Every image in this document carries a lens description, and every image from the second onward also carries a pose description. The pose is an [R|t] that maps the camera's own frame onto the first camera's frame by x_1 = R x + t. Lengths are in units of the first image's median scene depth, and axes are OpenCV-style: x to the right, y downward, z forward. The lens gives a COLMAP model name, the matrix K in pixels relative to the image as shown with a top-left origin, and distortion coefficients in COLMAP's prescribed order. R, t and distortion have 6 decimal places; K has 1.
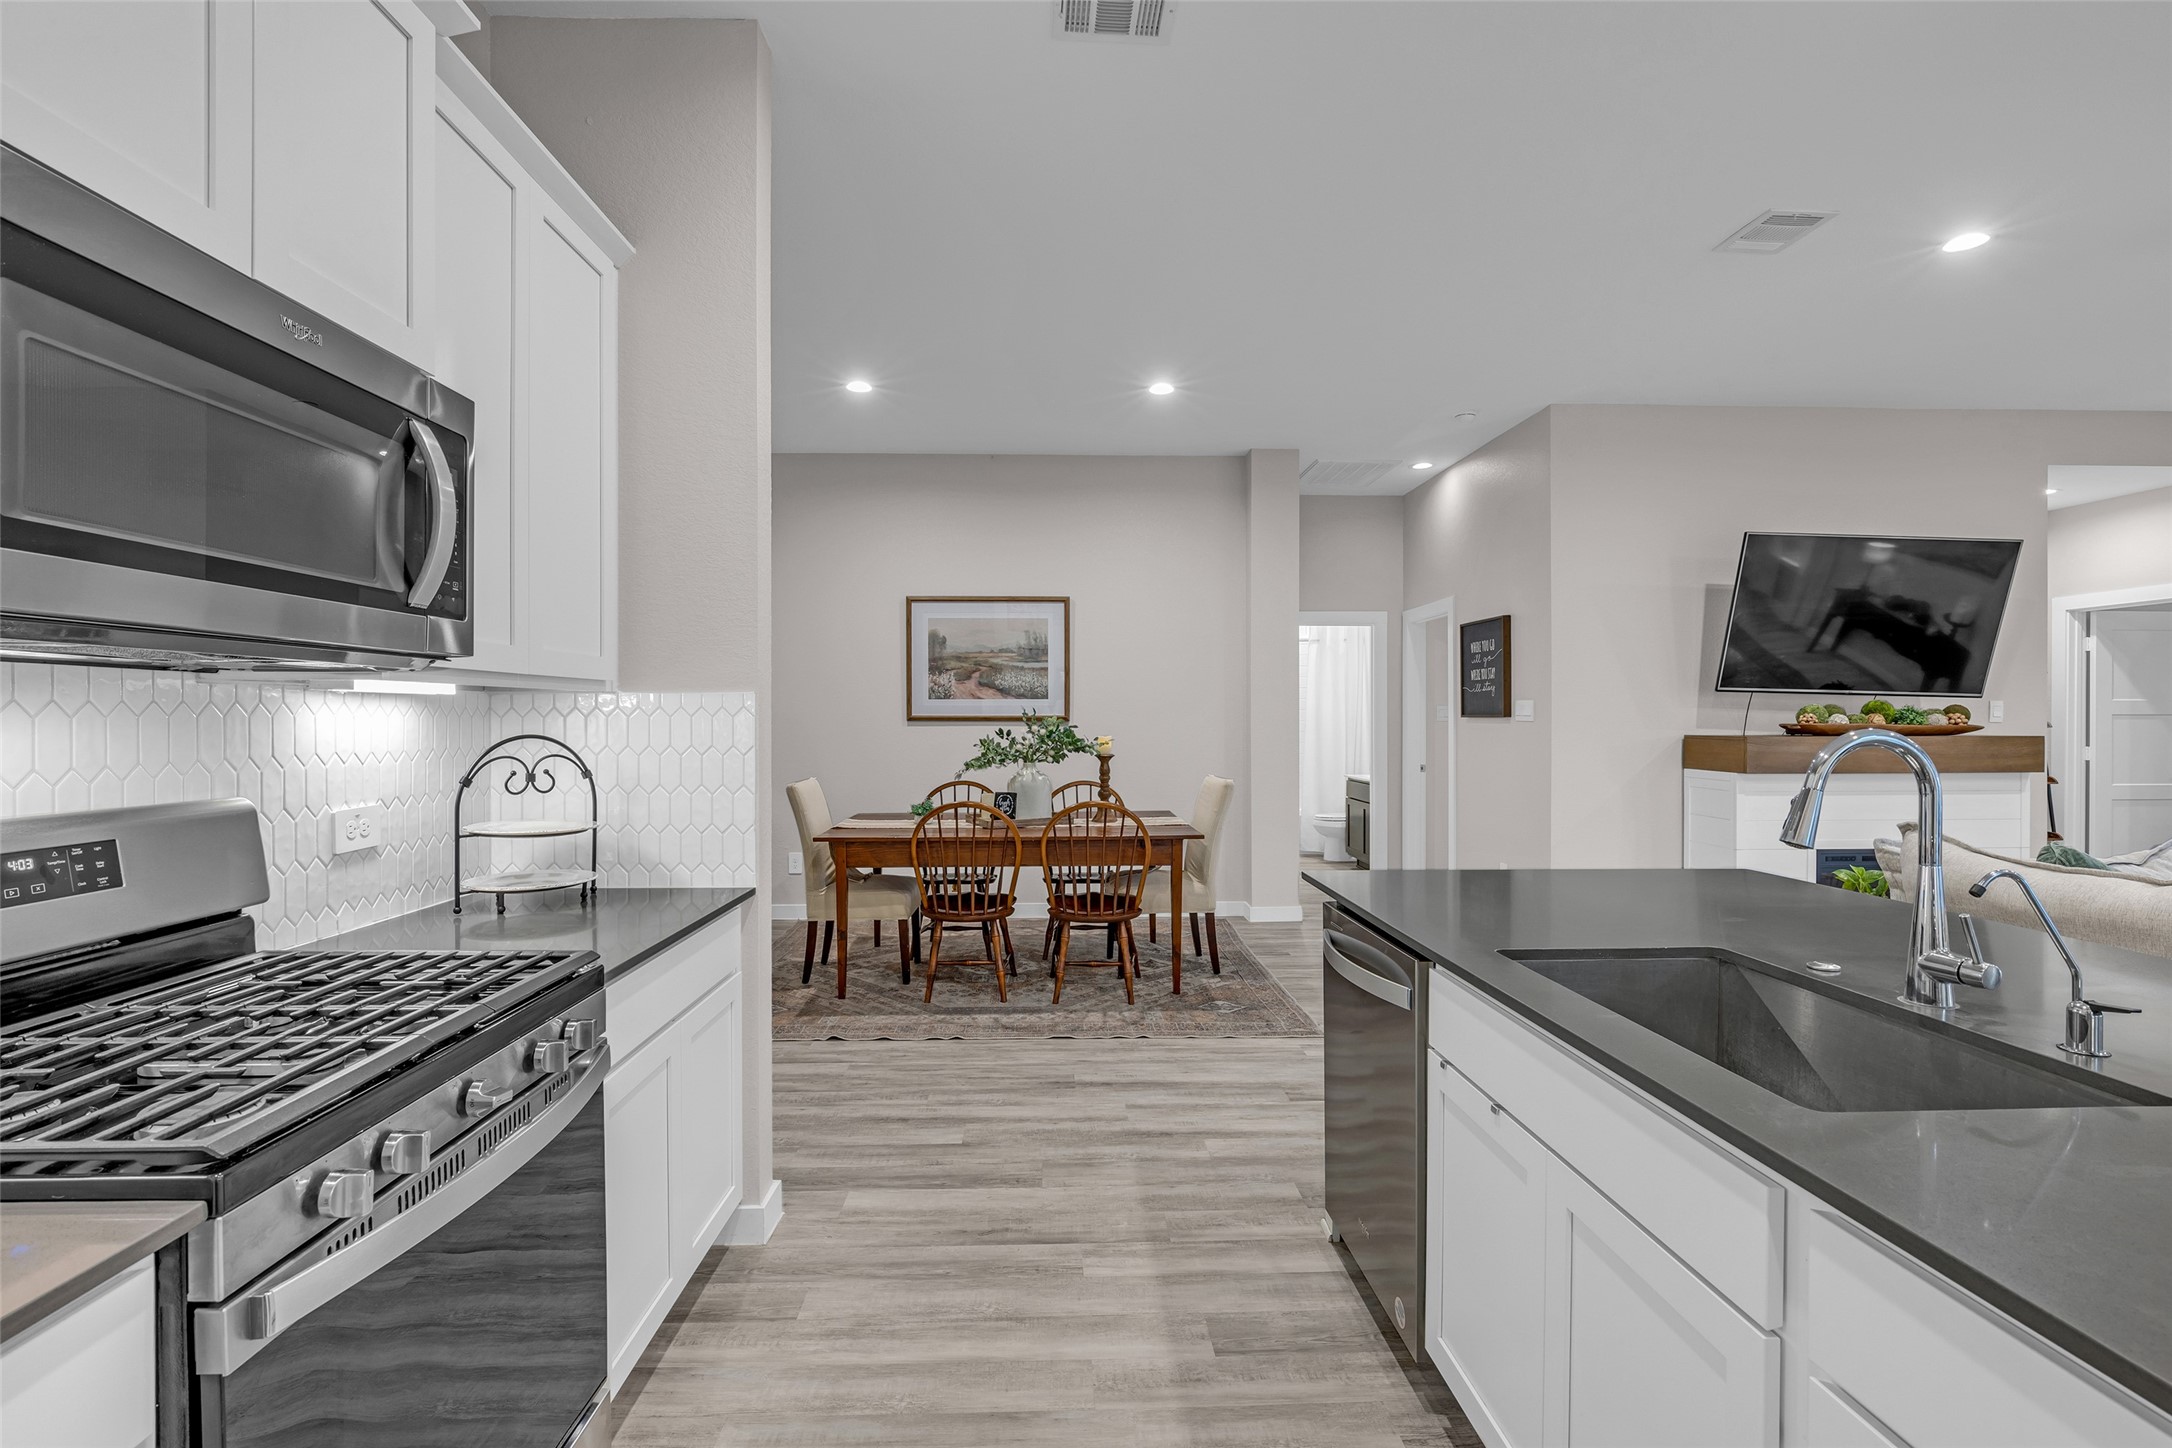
lens RADIAL K [[998.0, 0, 1084.0], [0, 998.0, 728.0], [0, 0, 1]] dist [-0.021748, 0.007400]
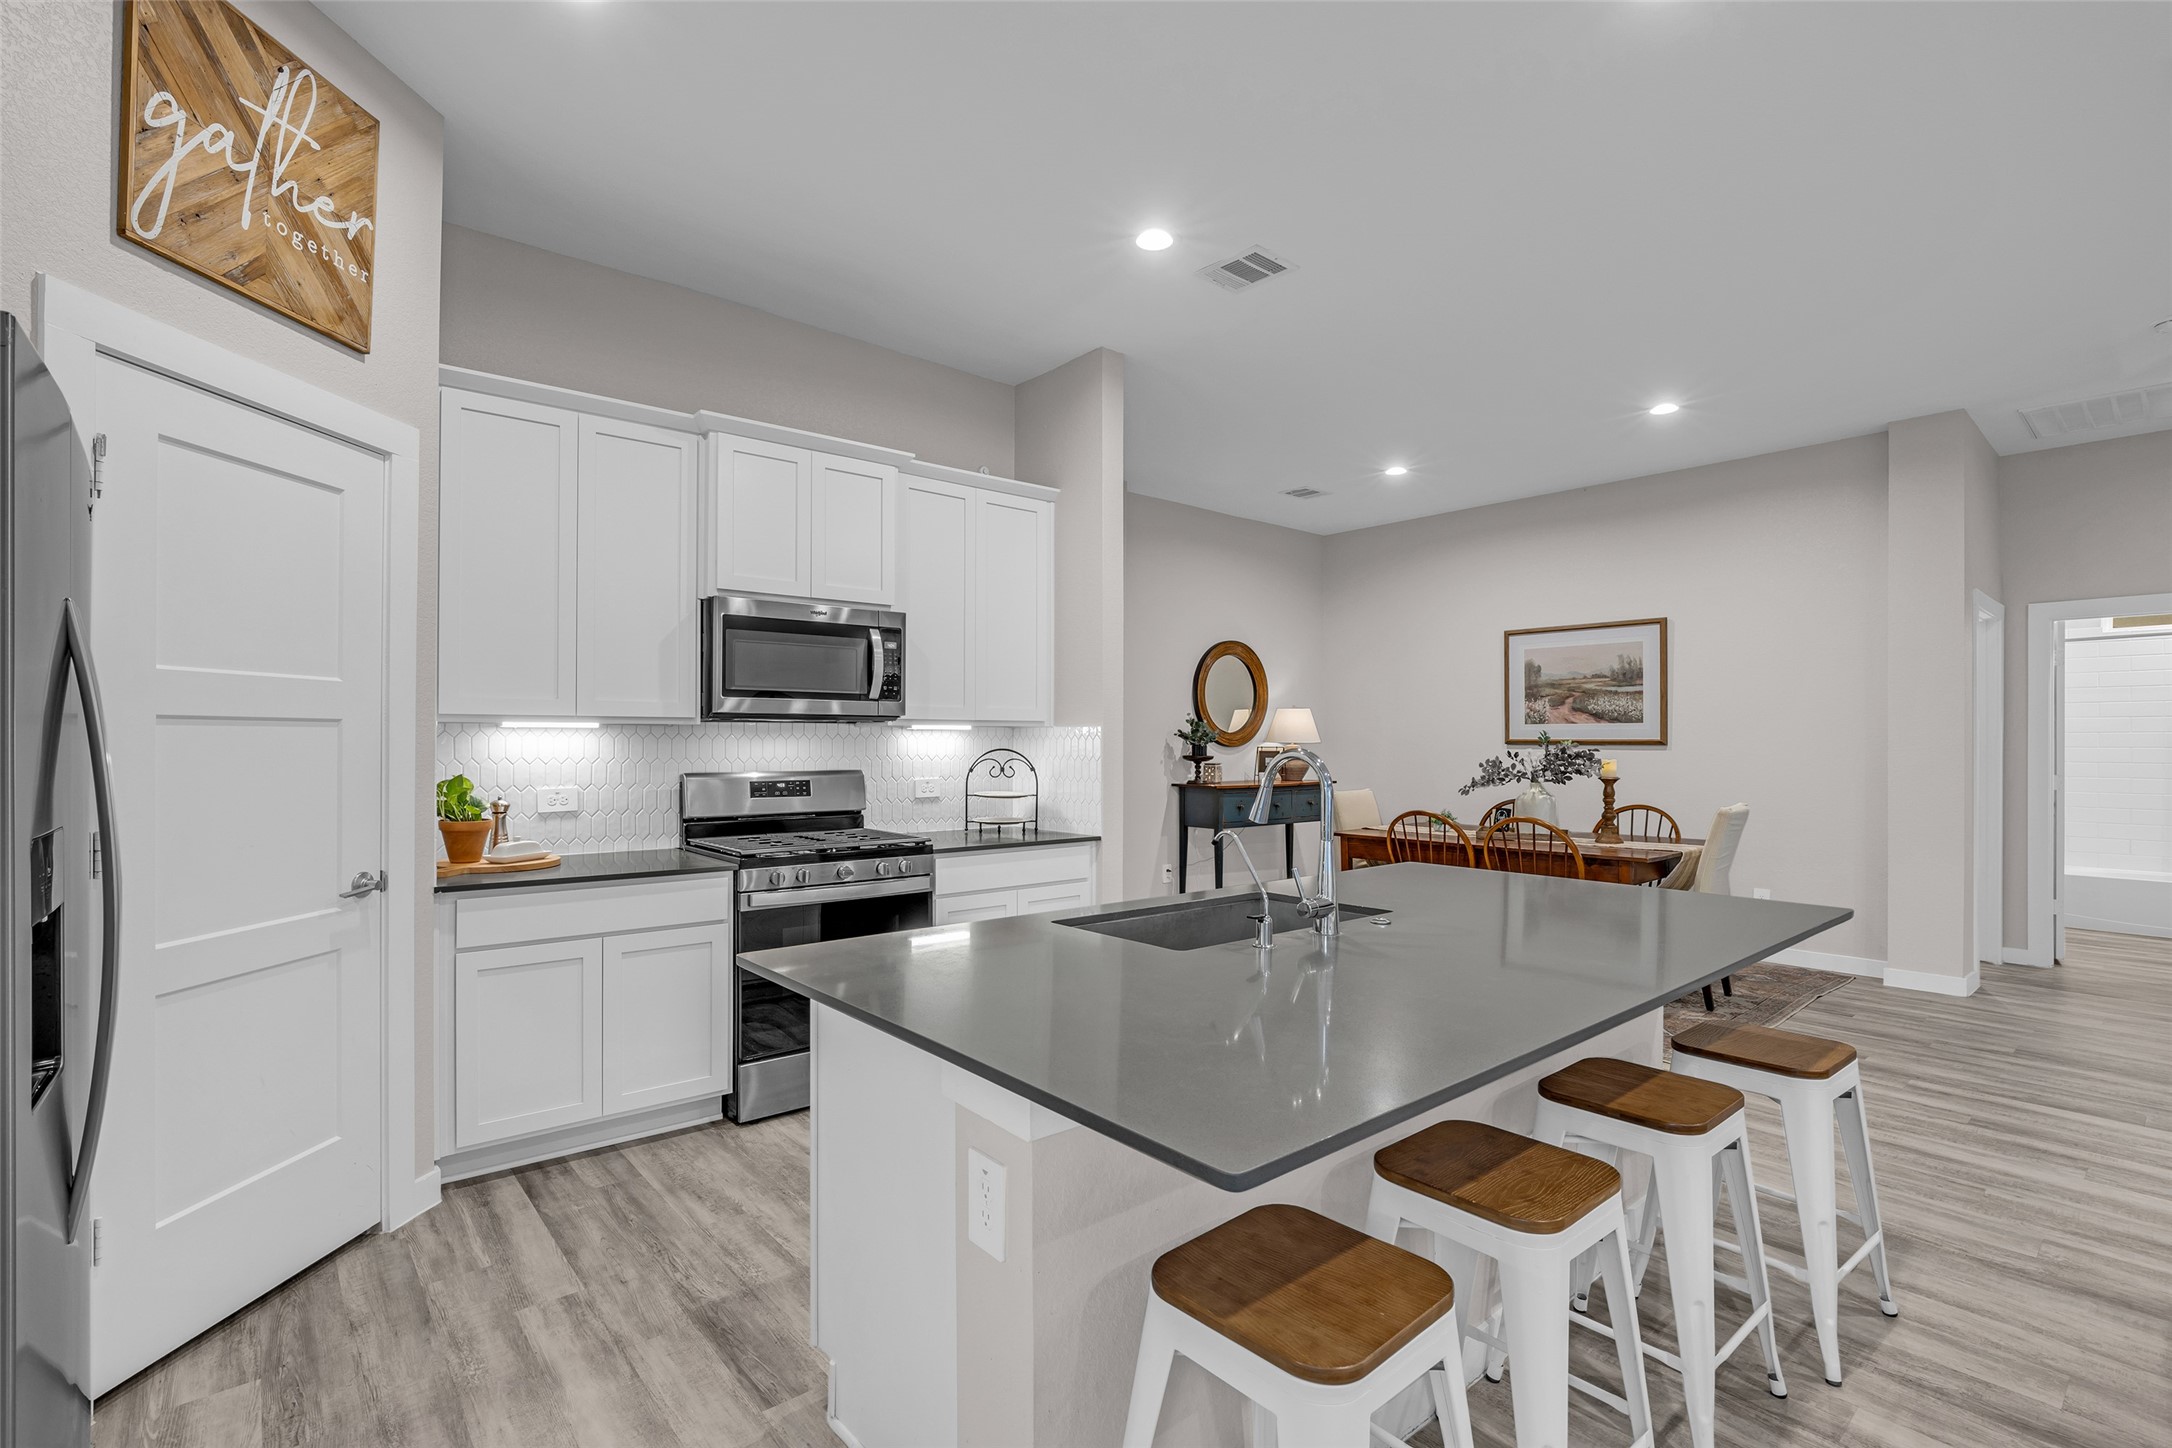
lens RADIAL K [[998.0, 0, 1079.6], [0, 998.0, 739.4], [0, 0, 1]] dist [-0.021748, 0.007400]
pose [[0.618239, 0.001093, -0.785989, 0.504384], [-0.010392, 0.999923, -0.006783, 0.000090], [0.785921, 0.012361, 0.618203, -0.062574]]
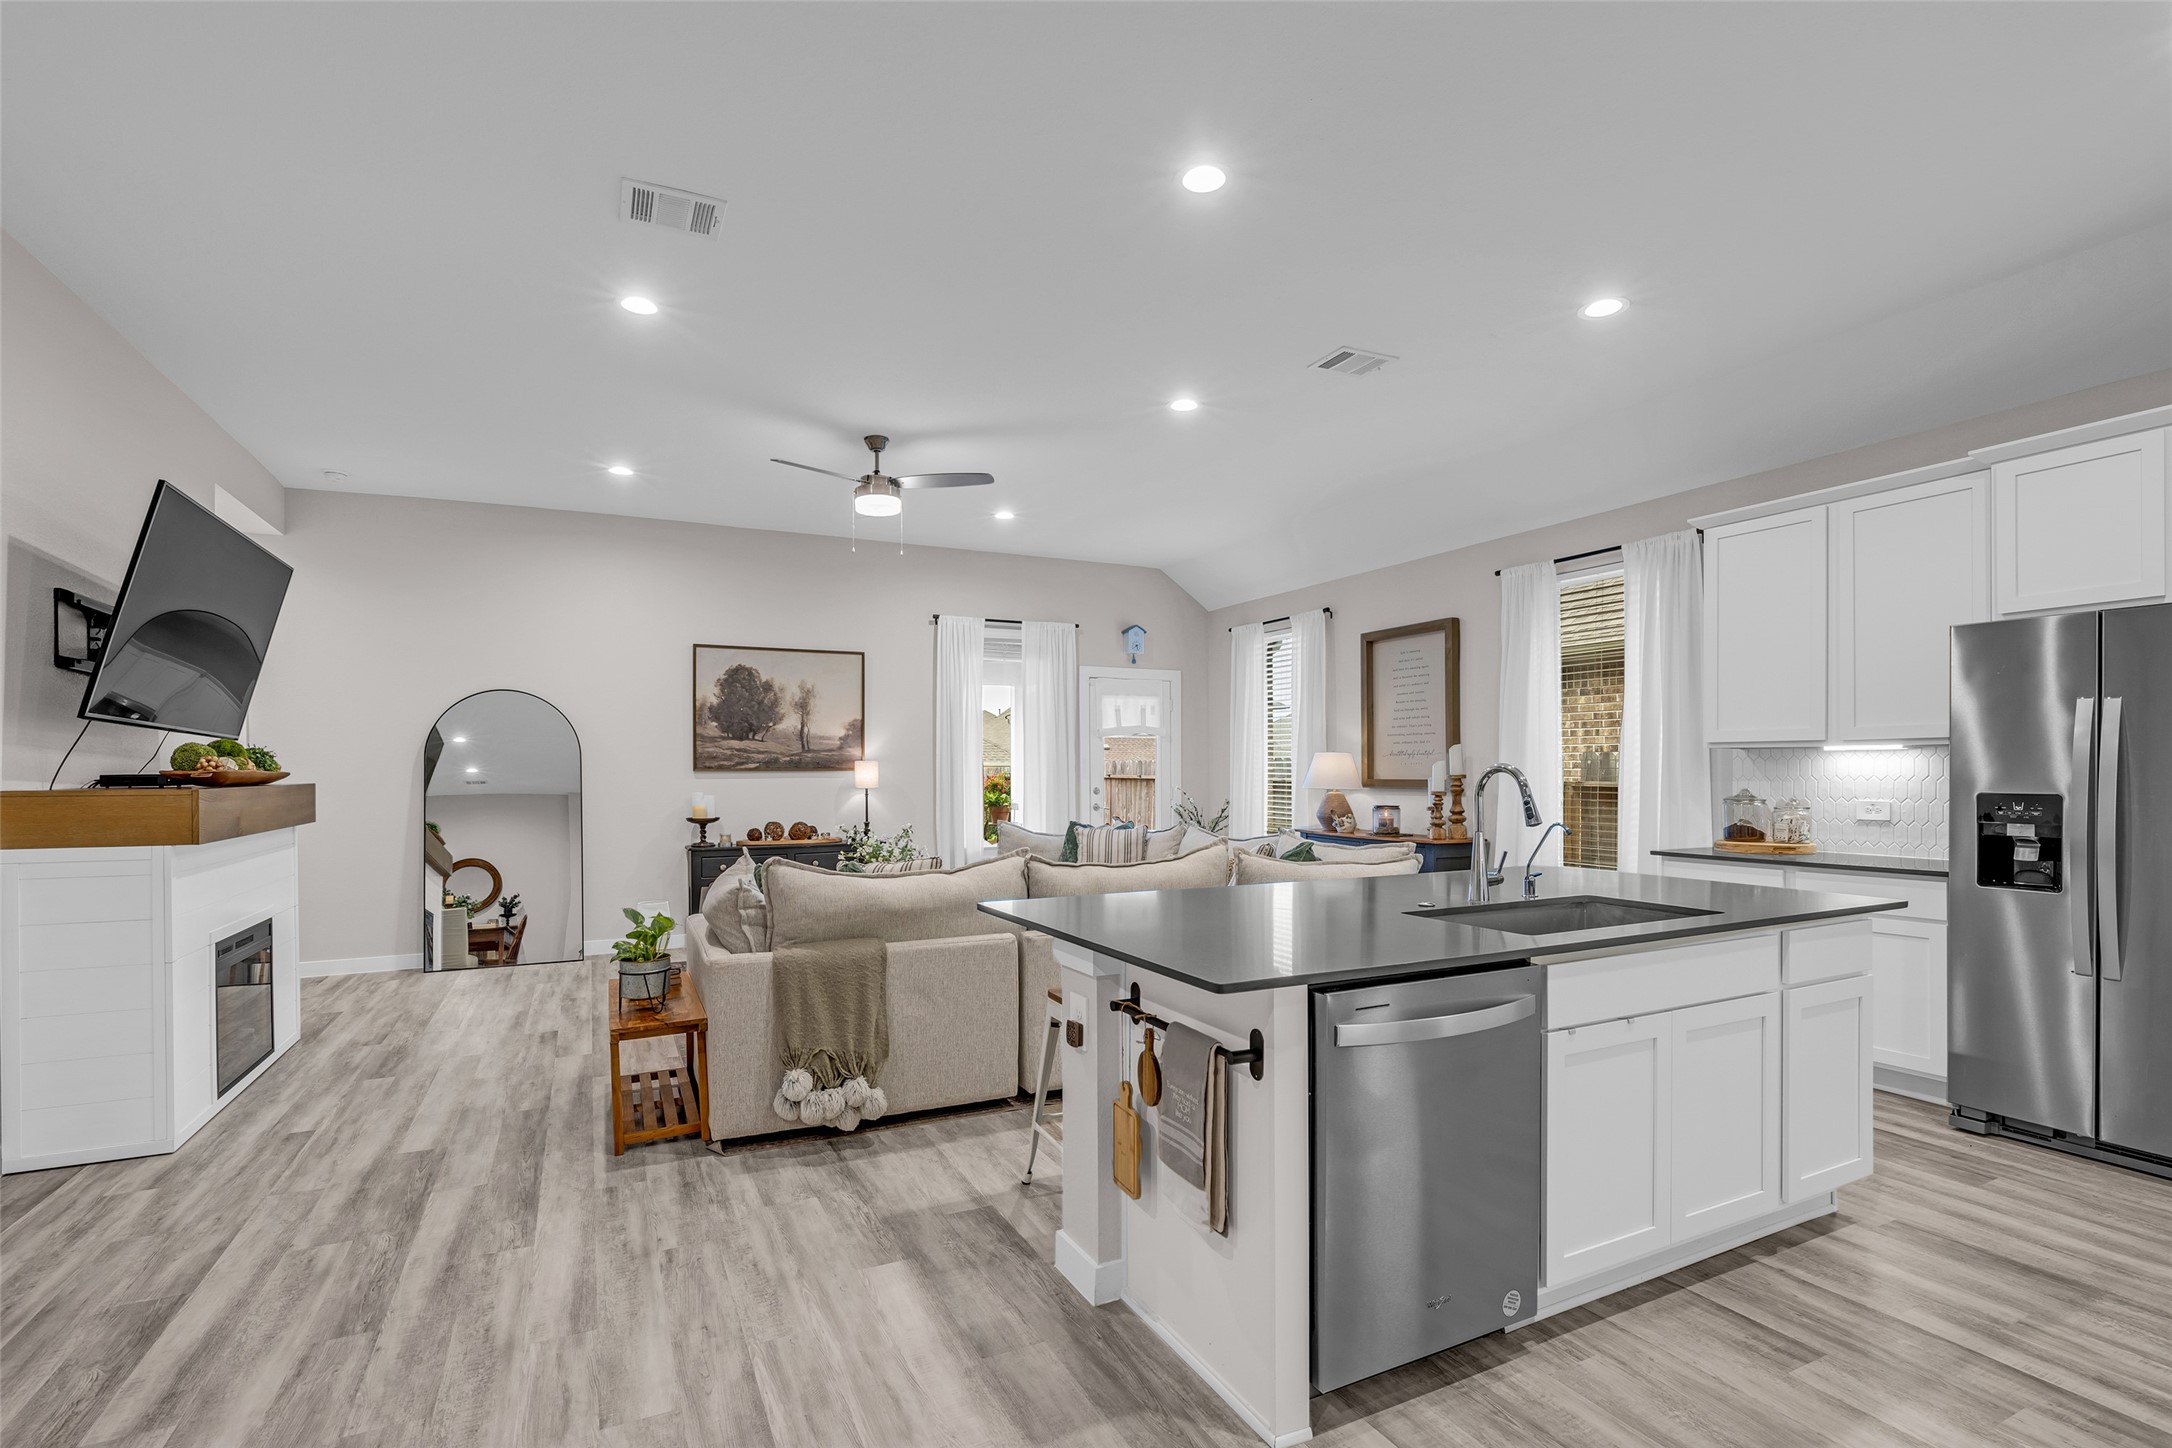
lens RADIAL K [[998.0, 0, 1076.9], [0, 998.0, 776.5], [0, 0, 1]] dist [-0.021748, 0.007400]
pose [[-0.406456, -0.006600, 0.913647, -0.179544], [0.011307, 0.999861, 0.012252, -0.001505], [-0.913600, 0.015311, -0.406325, 0.713784]]
